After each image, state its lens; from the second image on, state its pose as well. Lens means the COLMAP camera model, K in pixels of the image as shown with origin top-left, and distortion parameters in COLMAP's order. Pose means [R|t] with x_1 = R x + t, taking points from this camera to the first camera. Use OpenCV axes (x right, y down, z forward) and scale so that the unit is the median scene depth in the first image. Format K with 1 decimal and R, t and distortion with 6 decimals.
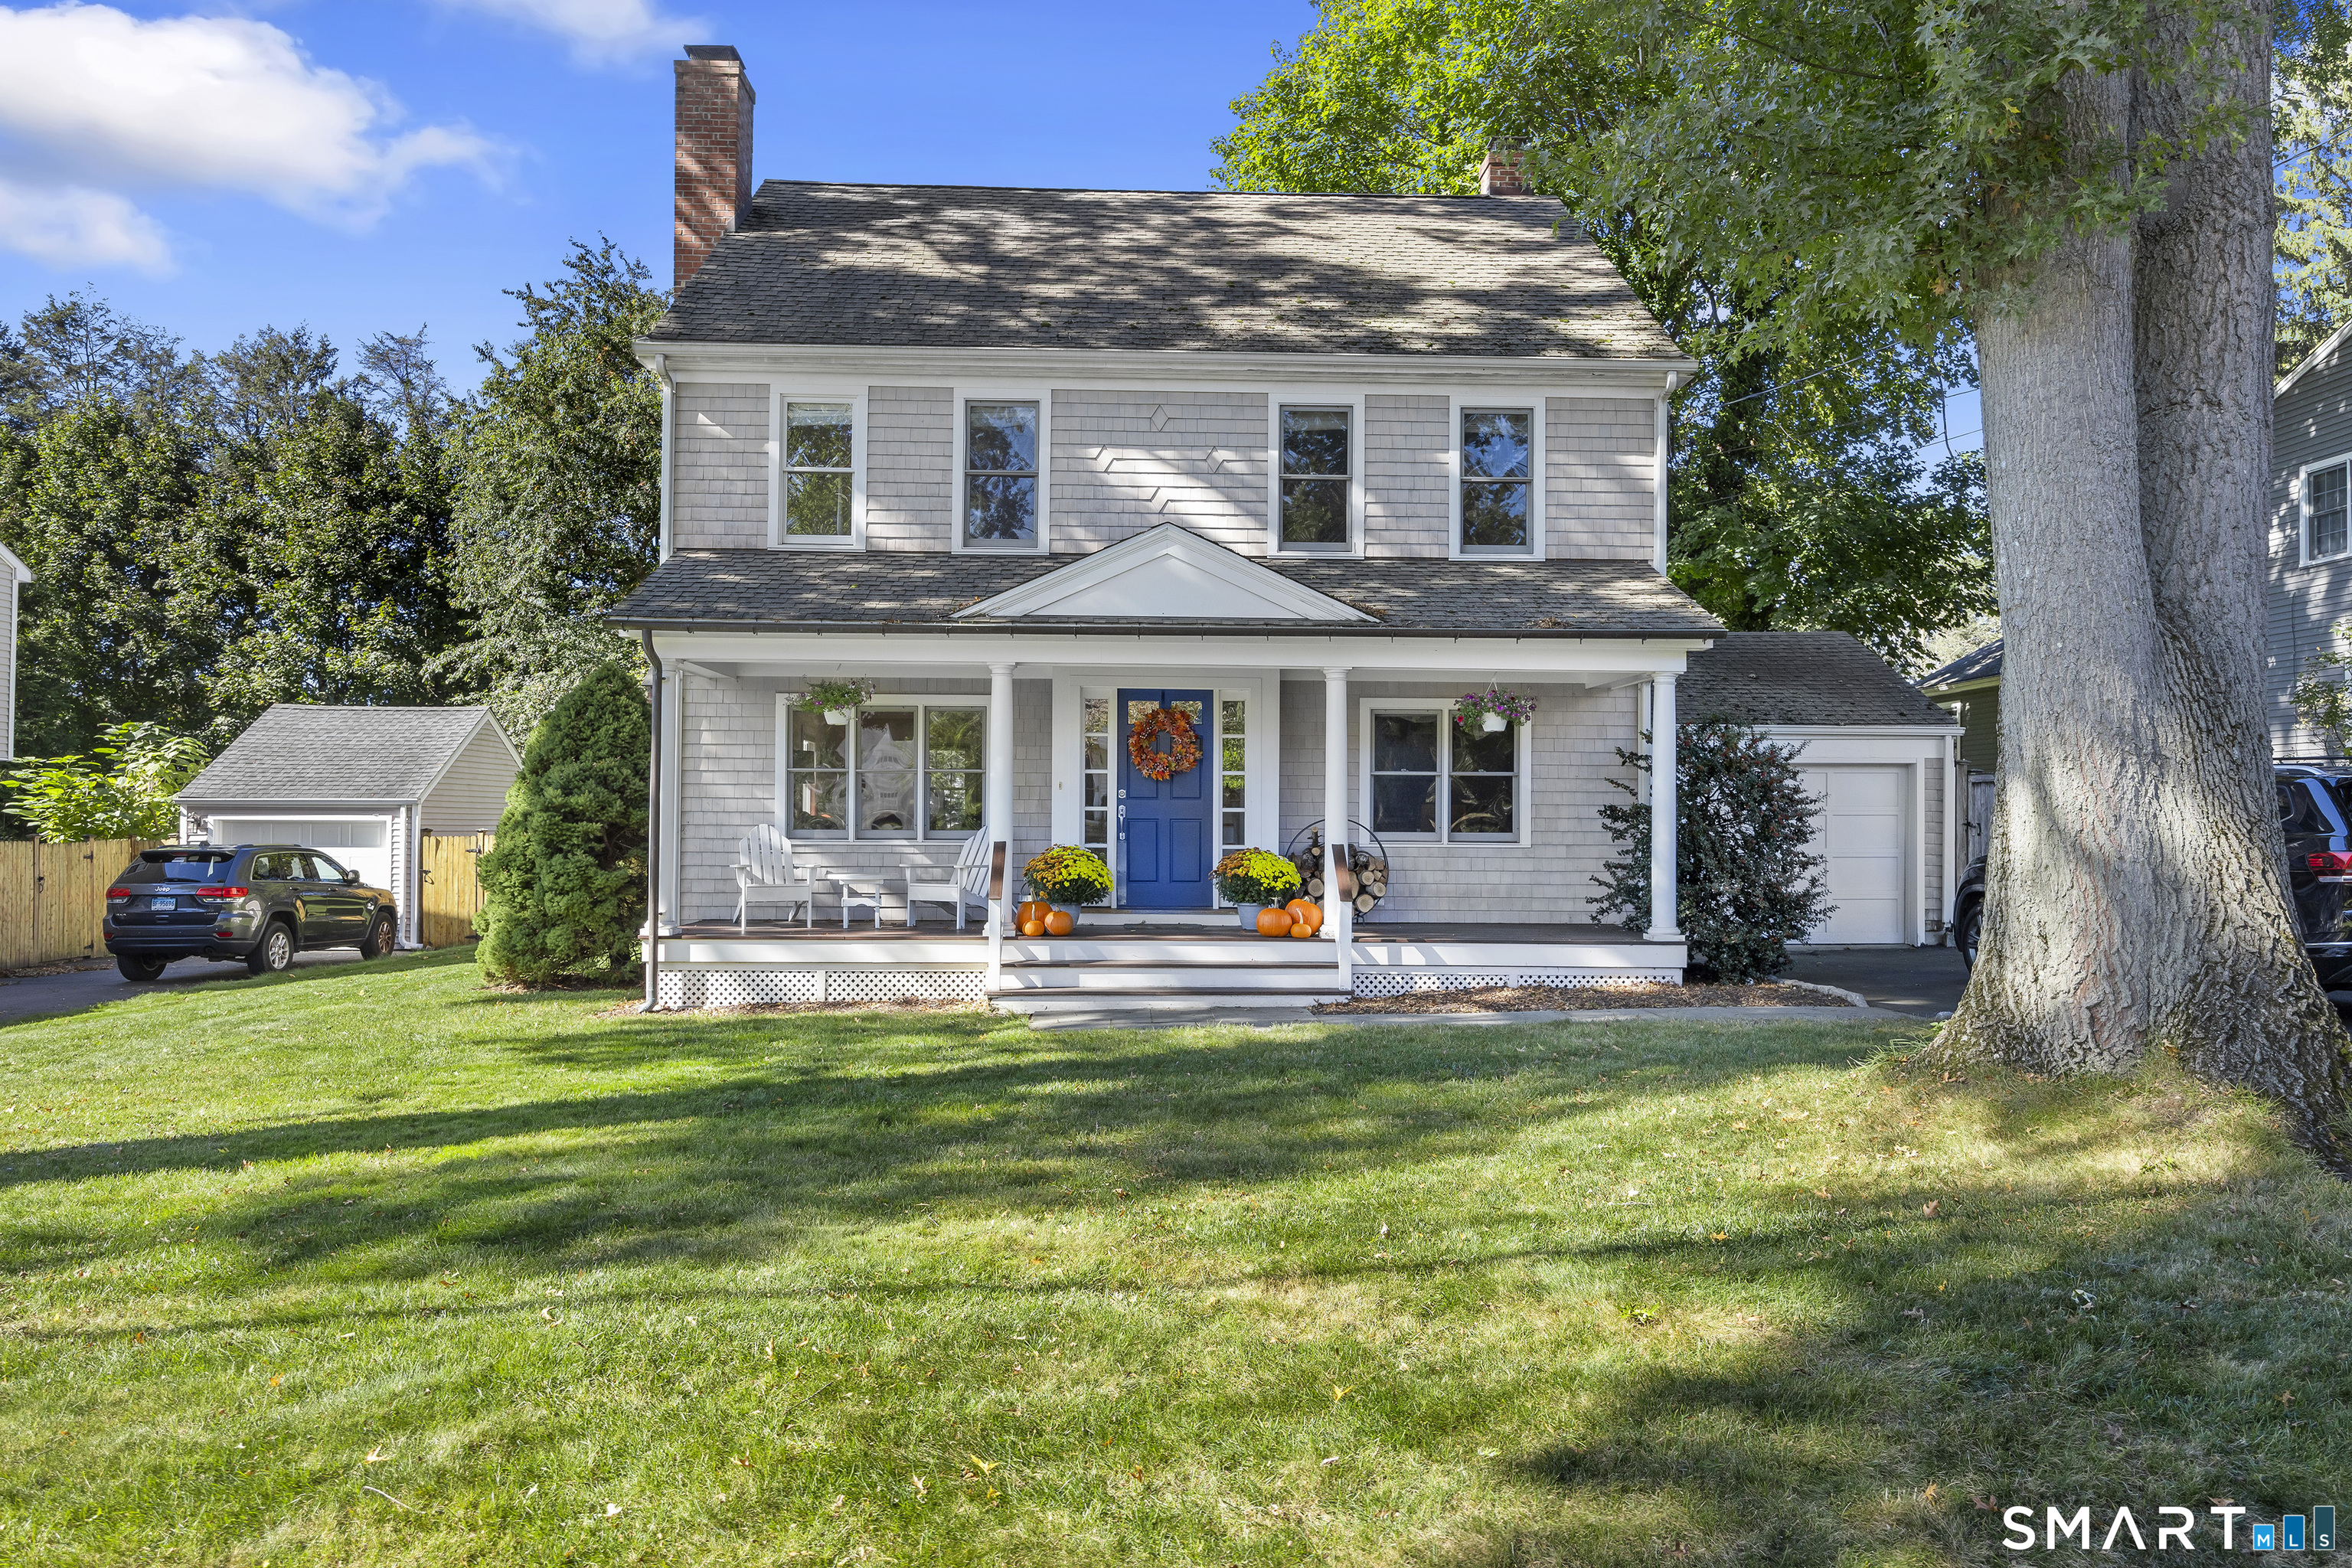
lens RADIAL K [[1667.3, 0, 1176.0], [0, 1667.3, 784.0], [0, 0, 1]] dist [-0.010224, -0.004535]
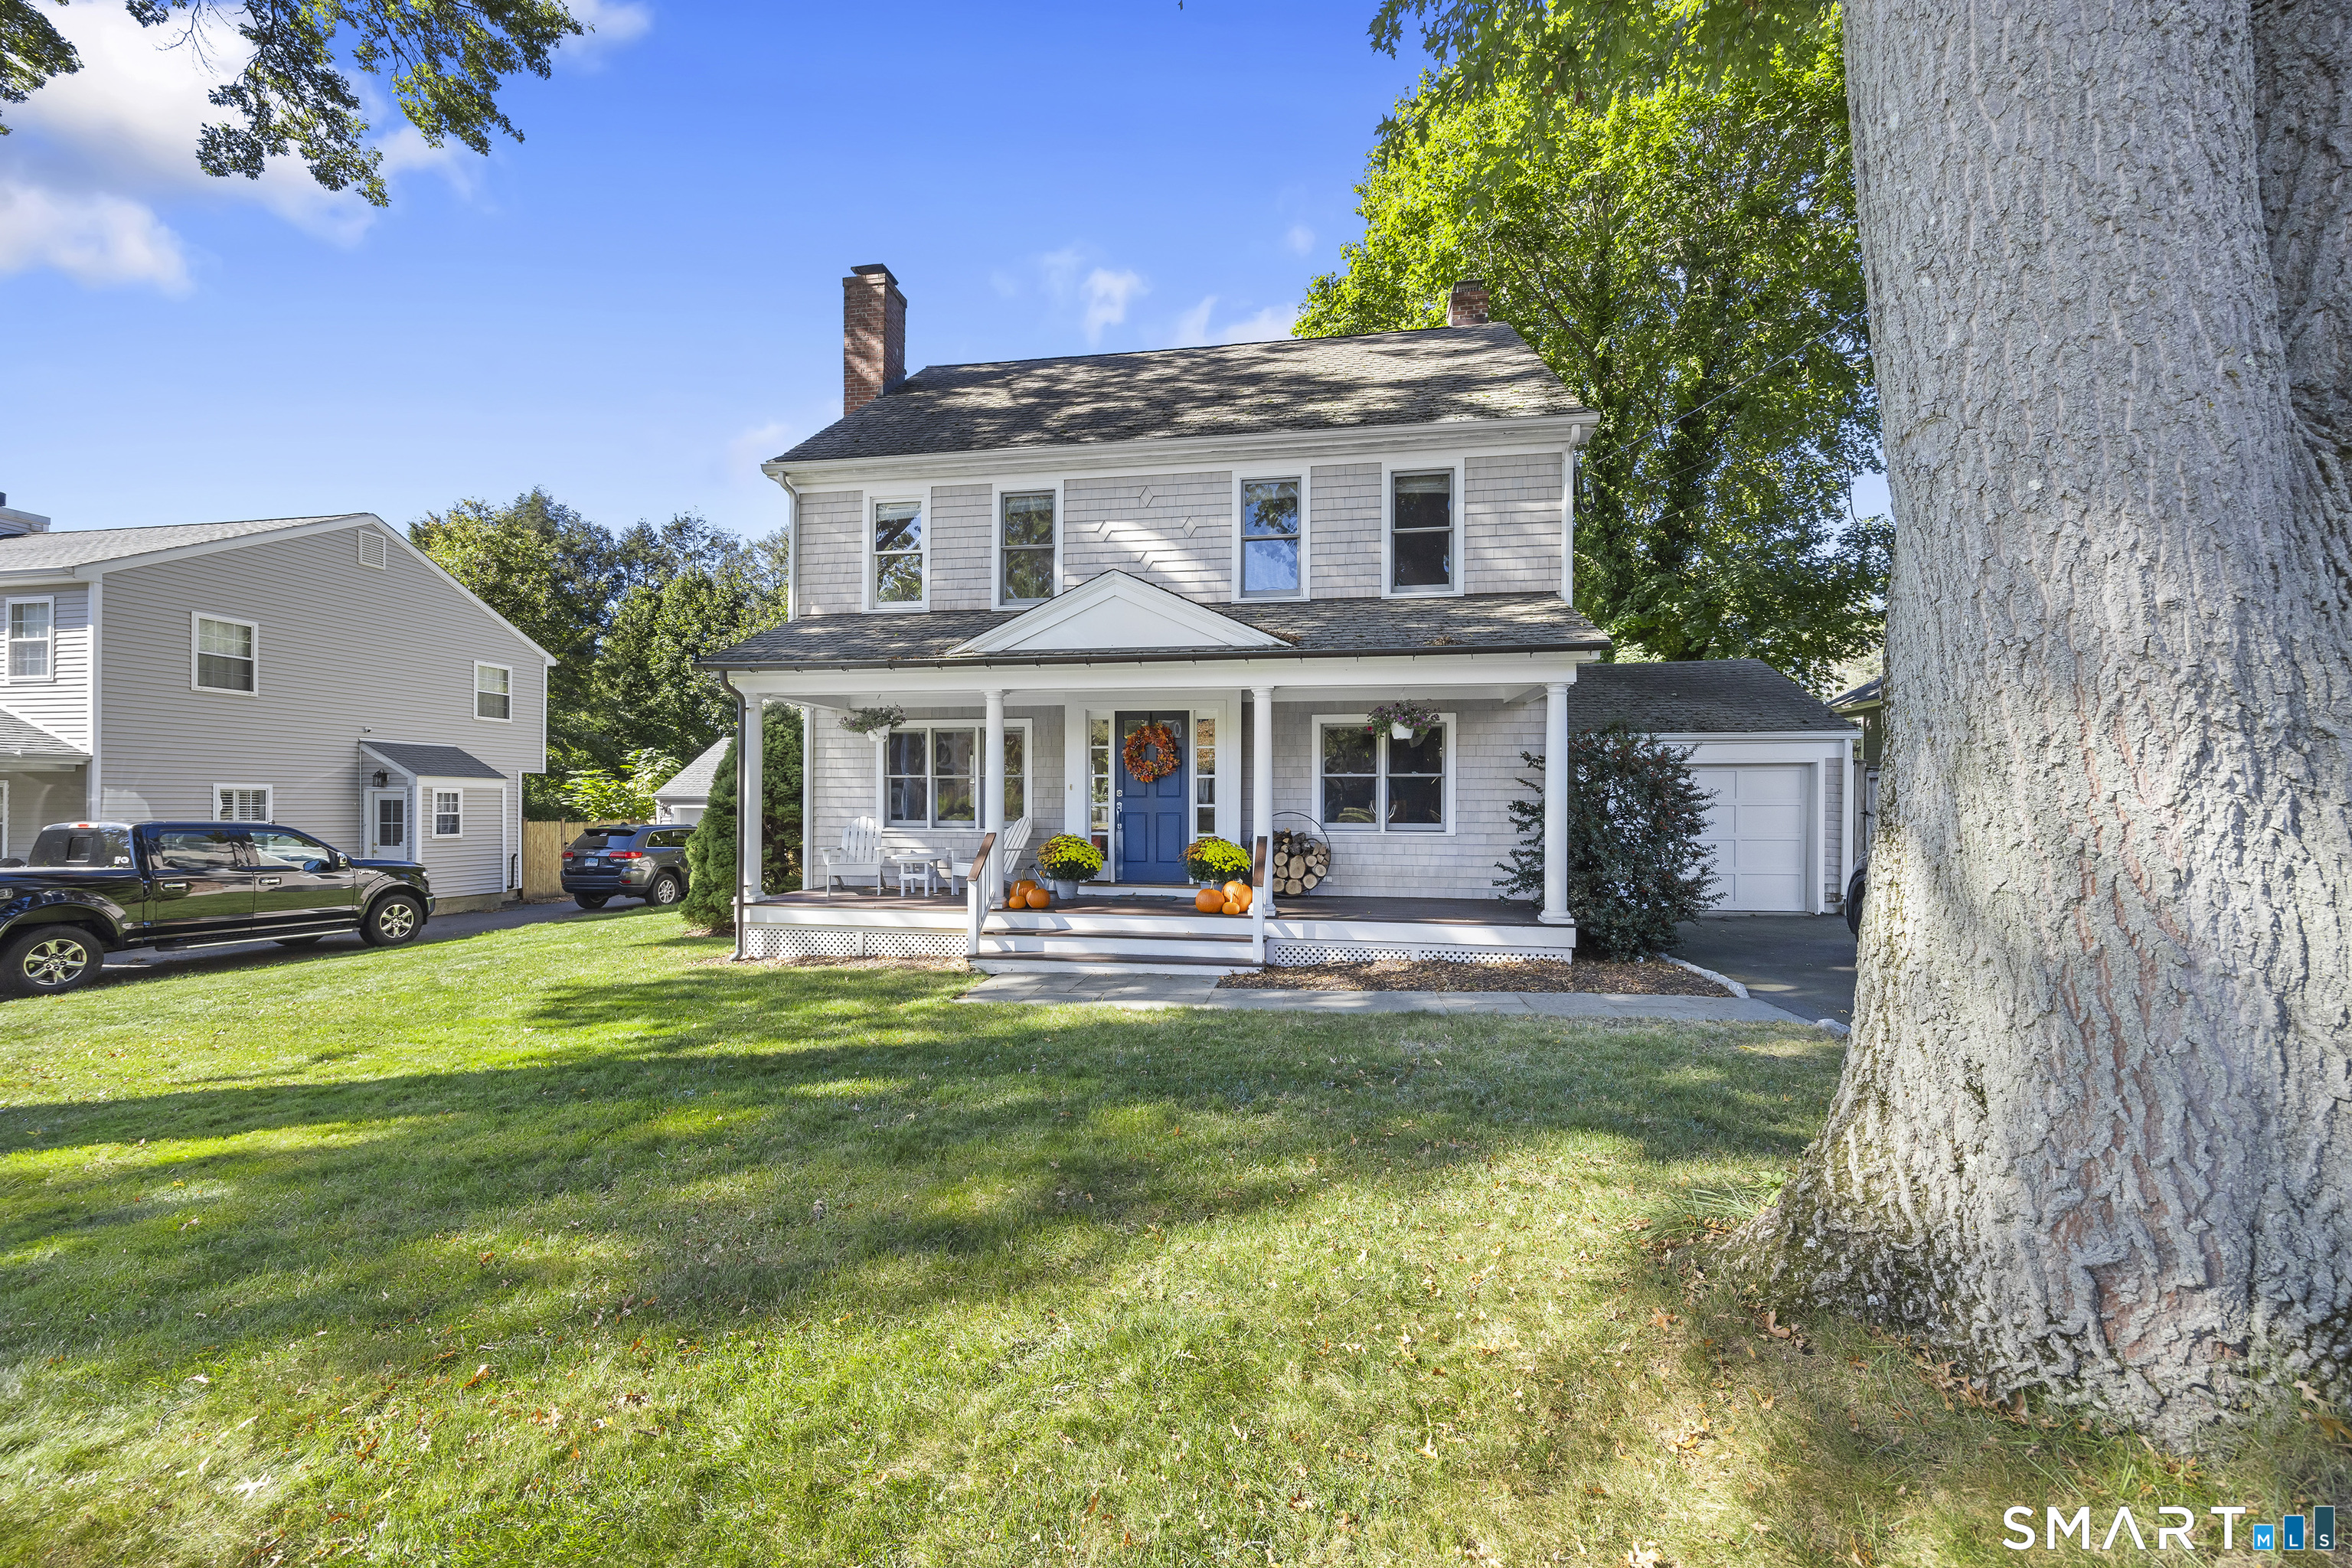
lens RADIAL K [[927.6, 0, 1179.5], [0, 927.6, 797.2], [0, 0, 1]] dist [-0.005152, -0.000339]
pose [[0.979857, -0.003014, -0.199678, 0.157402], [0.006604, 0.999828, 0.017314, -0.002773], [0.199592, -0.018283, 0.979709, 0.313644]]
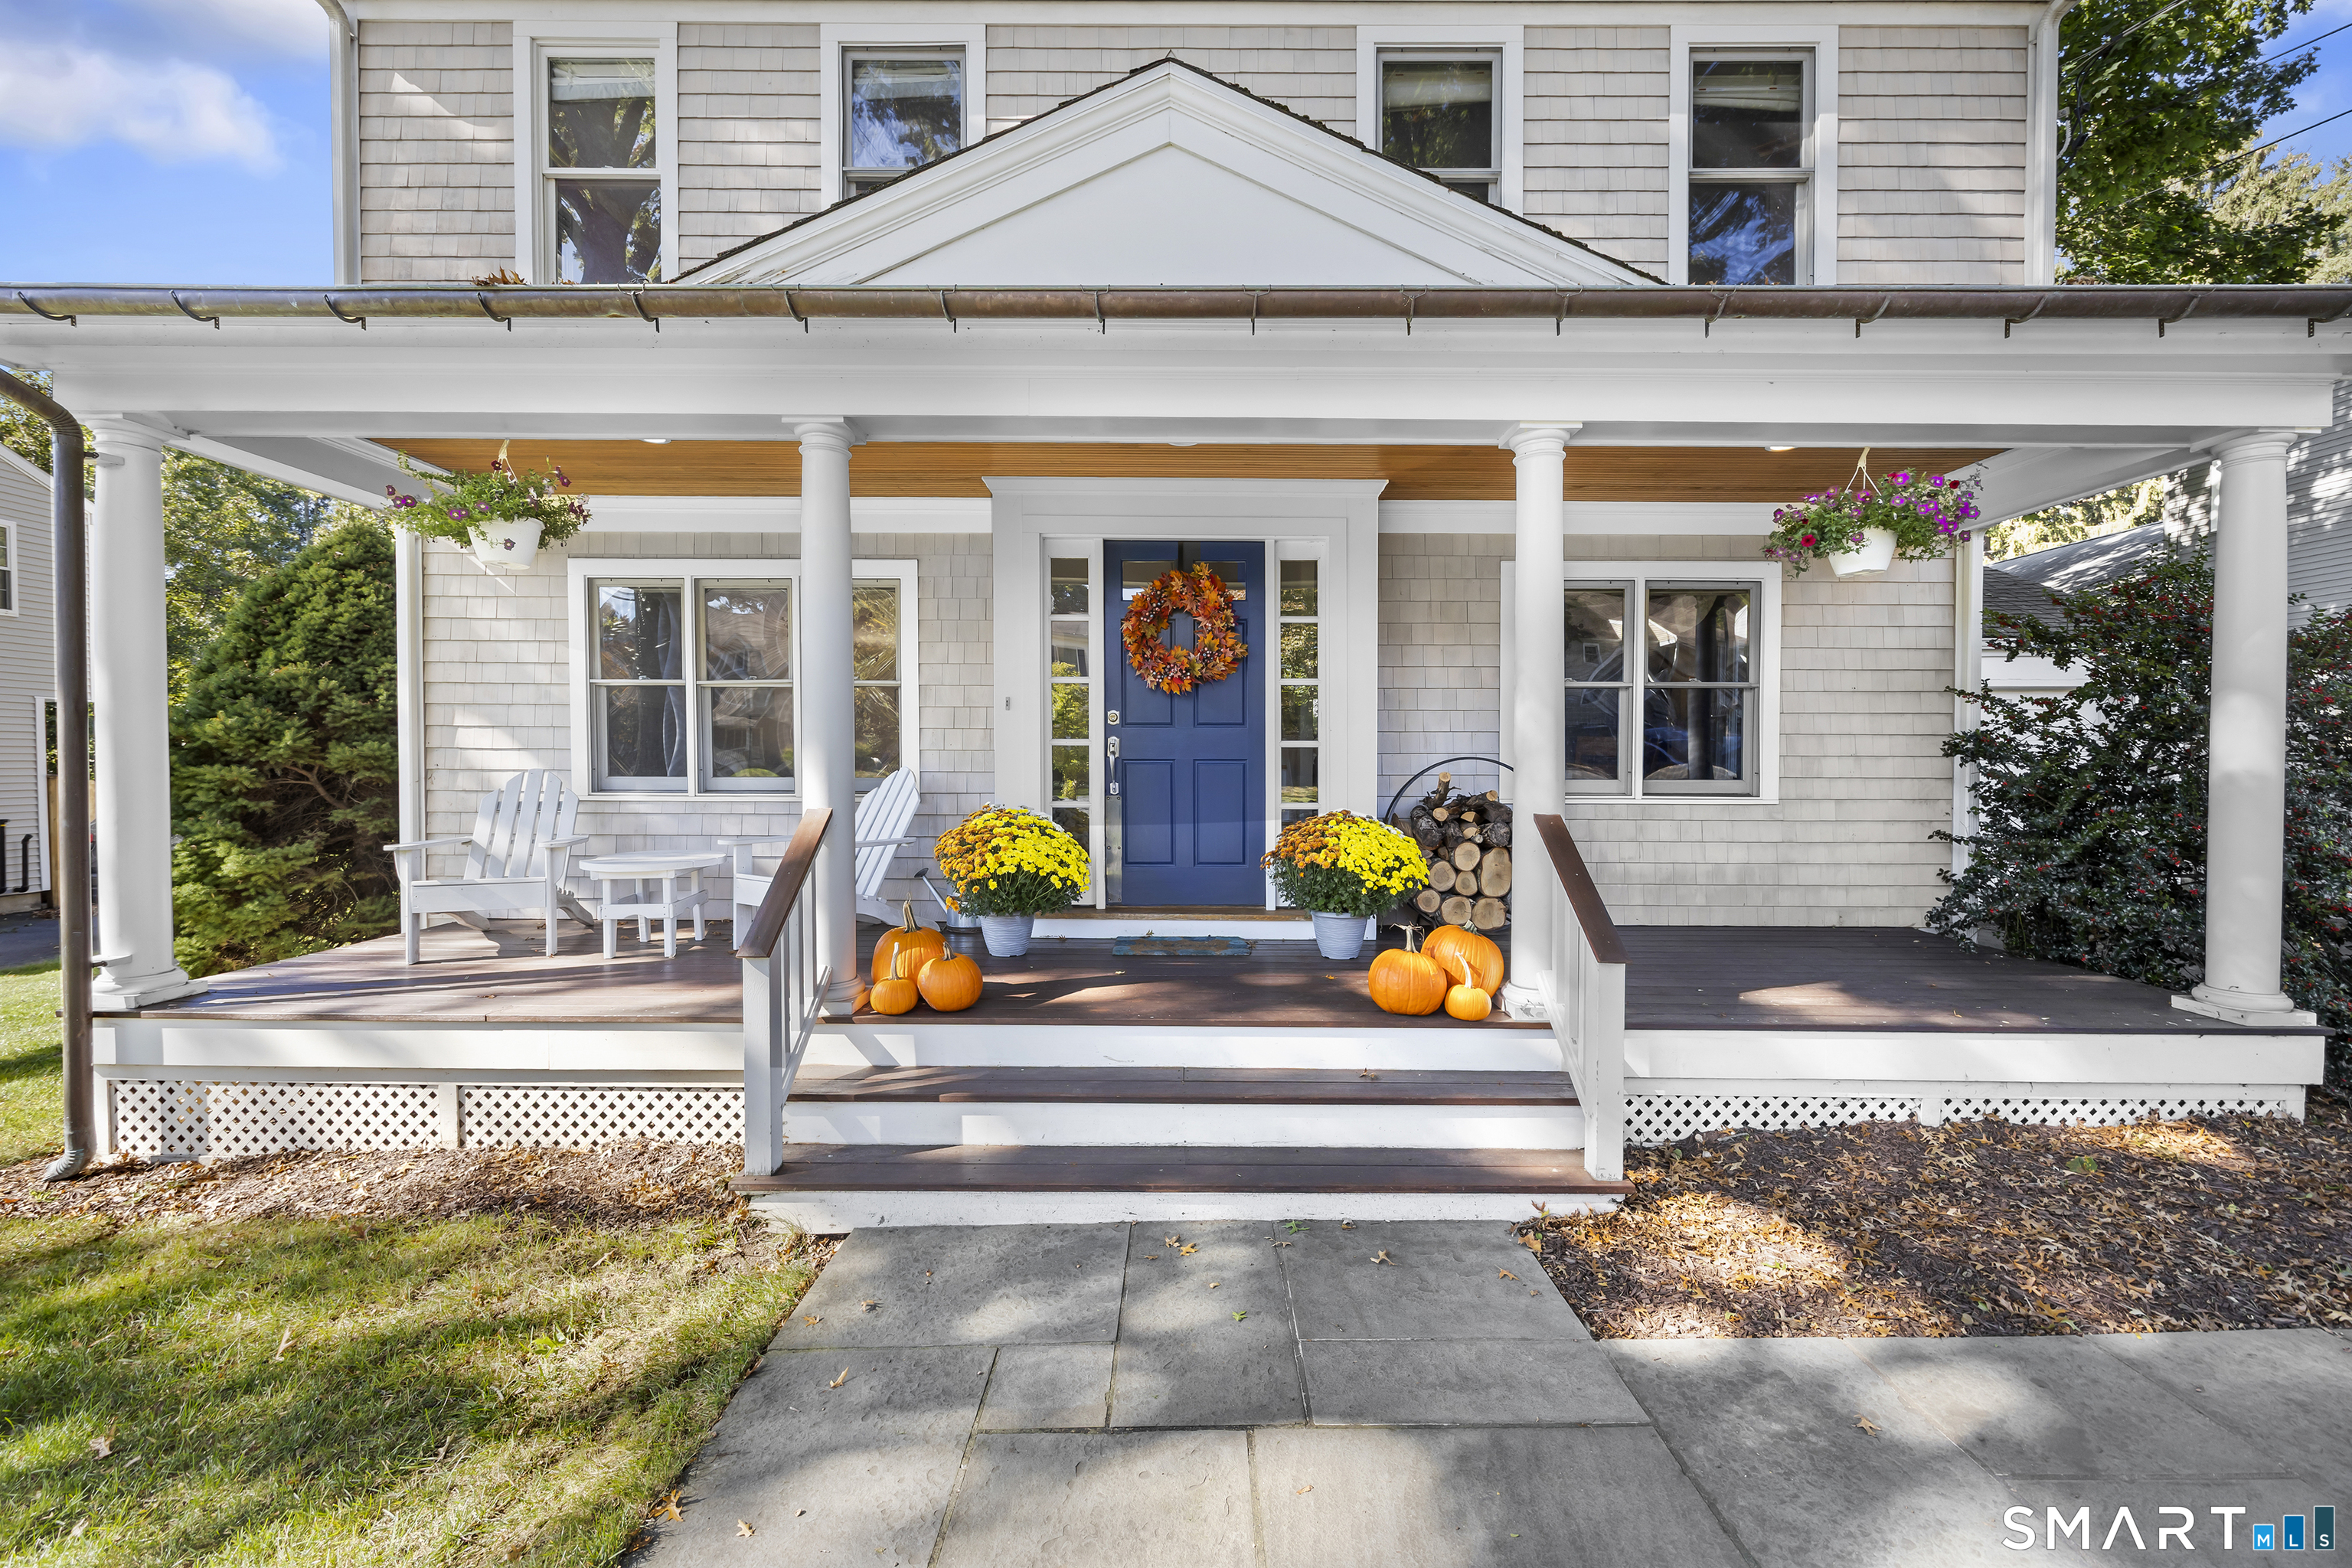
lens RADIAL K [[892.5, 0, 1169.7], [0, 892.5, 768.8], [0, 0, 1]] dist [-0.002472, -0.000184]
pose [[0.998735, -0.000098, -0.050282, 0.004471], [0.002064, 0.999235, 0.039047, 0.012443], [0.050239, -0.039101, 0.997971, 0.687794]]
